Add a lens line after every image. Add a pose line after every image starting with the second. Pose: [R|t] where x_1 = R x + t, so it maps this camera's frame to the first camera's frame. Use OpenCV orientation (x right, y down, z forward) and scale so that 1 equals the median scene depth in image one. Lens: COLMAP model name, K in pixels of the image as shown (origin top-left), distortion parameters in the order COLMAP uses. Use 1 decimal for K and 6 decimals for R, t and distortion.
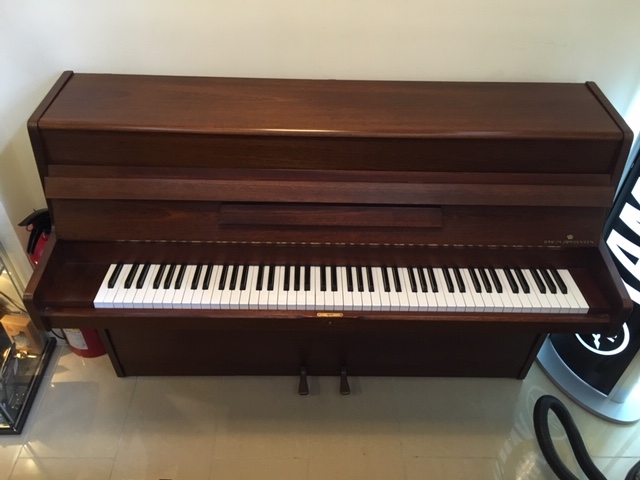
lens RADIAL K [[530.0, 0, 320.4], [0, 530.0, 239.8], [0, 0, 1]] dist [0.000251, -0.000855]
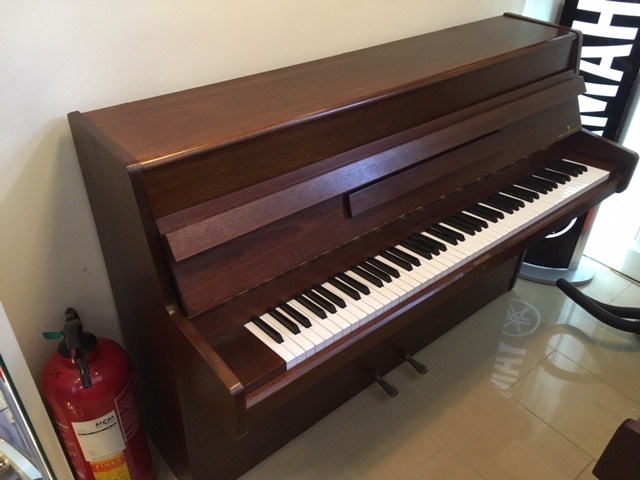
lens RADIAL K [[553.0, 0, 318.3], [0, 553.0, 240.4], [0, 0, 1]] dist [0.002307, 0.000572]
pose [[0.774594, -0.372020, 0.511473, -0.670762], [0.419577, 0.907387, 0.024564, -0.039730], [-0.473243, 0.195575, 0.858948, 0.237137]]
